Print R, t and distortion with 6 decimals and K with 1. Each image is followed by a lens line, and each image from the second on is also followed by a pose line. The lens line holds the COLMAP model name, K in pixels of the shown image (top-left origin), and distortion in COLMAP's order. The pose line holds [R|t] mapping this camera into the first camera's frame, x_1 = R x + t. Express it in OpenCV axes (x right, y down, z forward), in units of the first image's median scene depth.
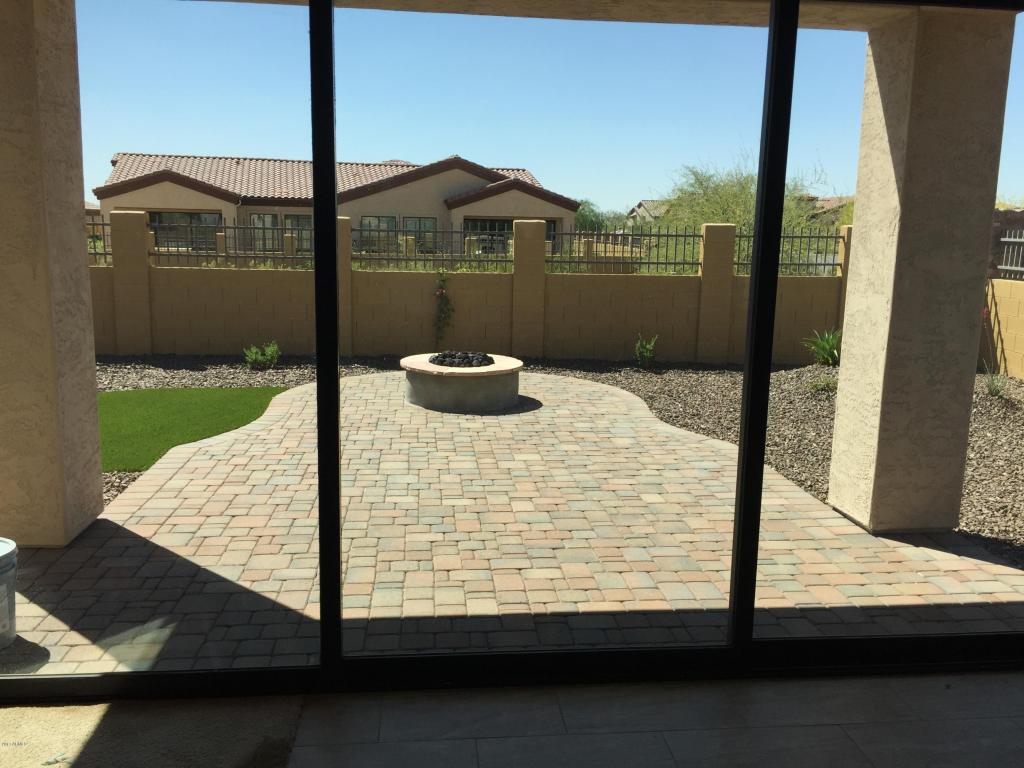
lens RADIAL K [[883.7, 0, 512.0], [0, 883.7, 384.0], [0, 0, 1]] dist [0.063545, -0.080331]
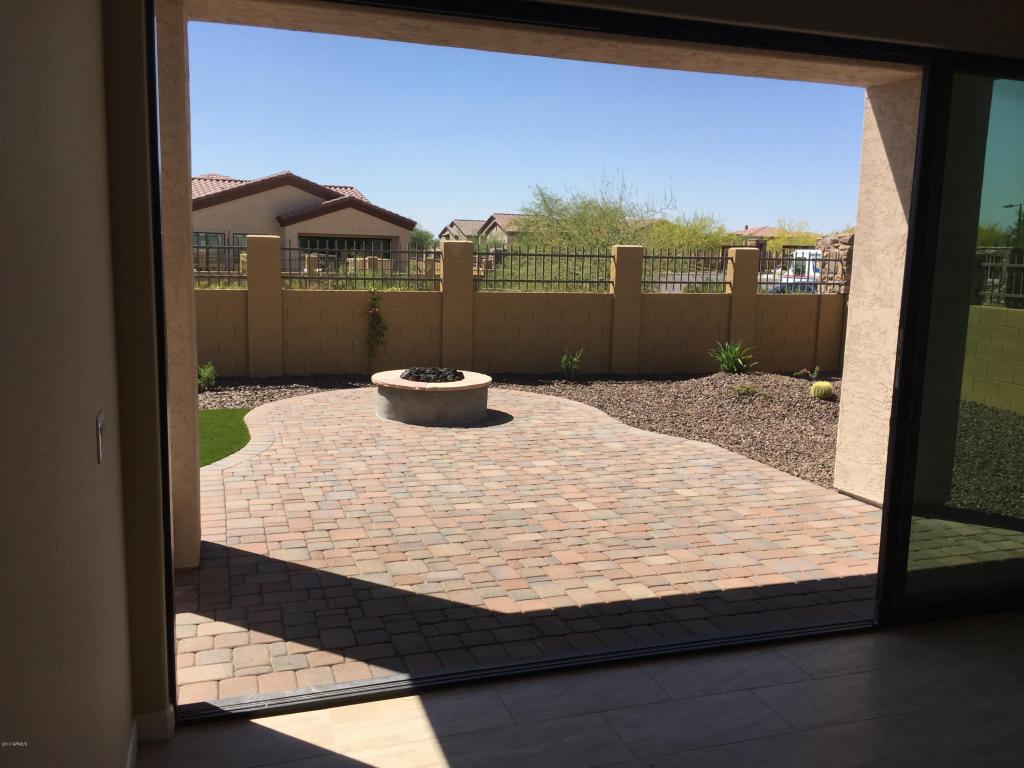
lens RADIAL K [[883.7, 0, 512.0], [0, 883.7, 384.0], [0, 0, 1]] dist [0.063545, -0.080331]
pose [[0.975329, -0.028372, 0.218924, -0.292189], [0.032687, 0.999336, -0.016114, 0.003259], [-0.218322, 0.022872, 0.975609, -0.042200]]
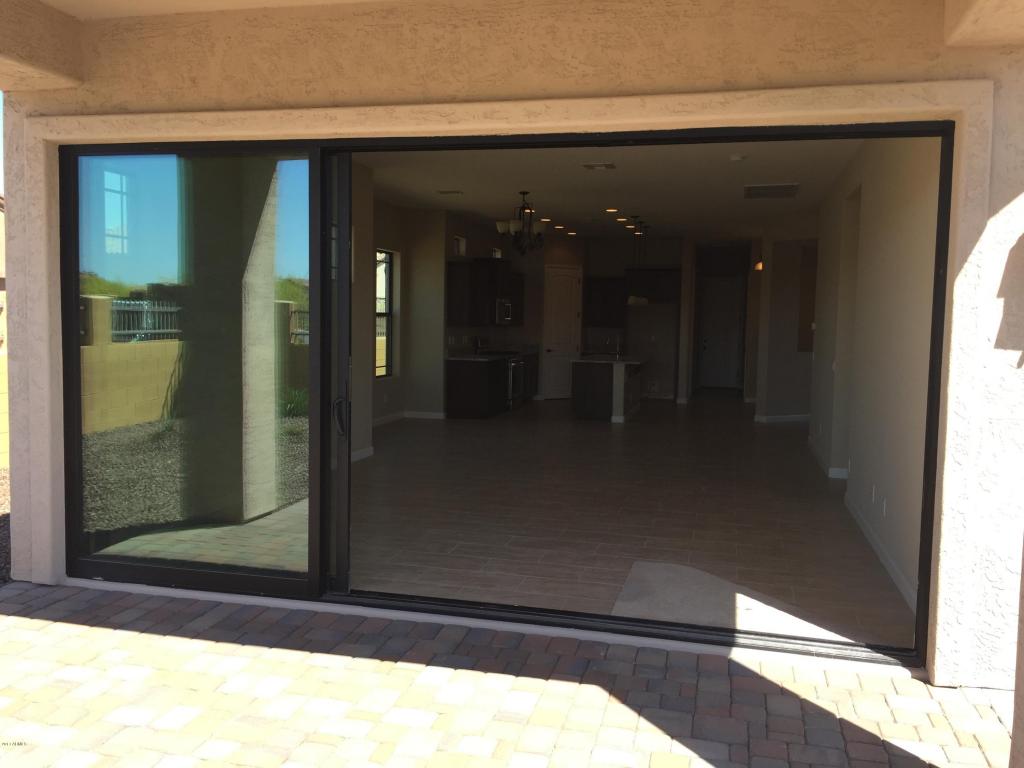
lens RADIAL K [[883.7, 0, 512.0], [0, 883.7, 384.0], [0, 0, 1]] dist [0.063545, -0.080331]
pose [[-0.939032, -0.063416, 0.337931, -0.298633], [0.020706, 0.970629, 0.239687, -0.211128], [-0.343205, 0.232071, -0.910139, 1.239562]]
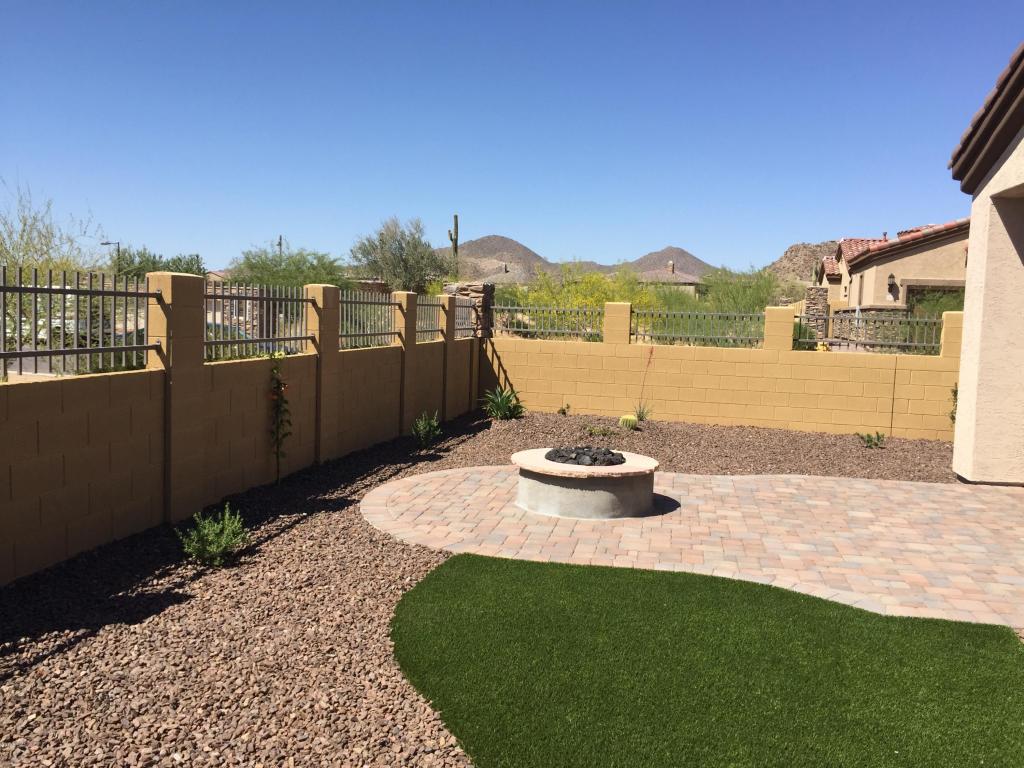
lens RADIAL K [[883.7, 0, 512.0], [0, 883.7, 384.0], [0, 0, 1]] dist [0.063545, -0.080331]
pose [[0.285096, -0.090094, 0.954256, -1.332193], [0.143396, 0.988377, 0.050474, -0.226733], [-0.947712, 0.122447, 0.294701, 1.232131]]
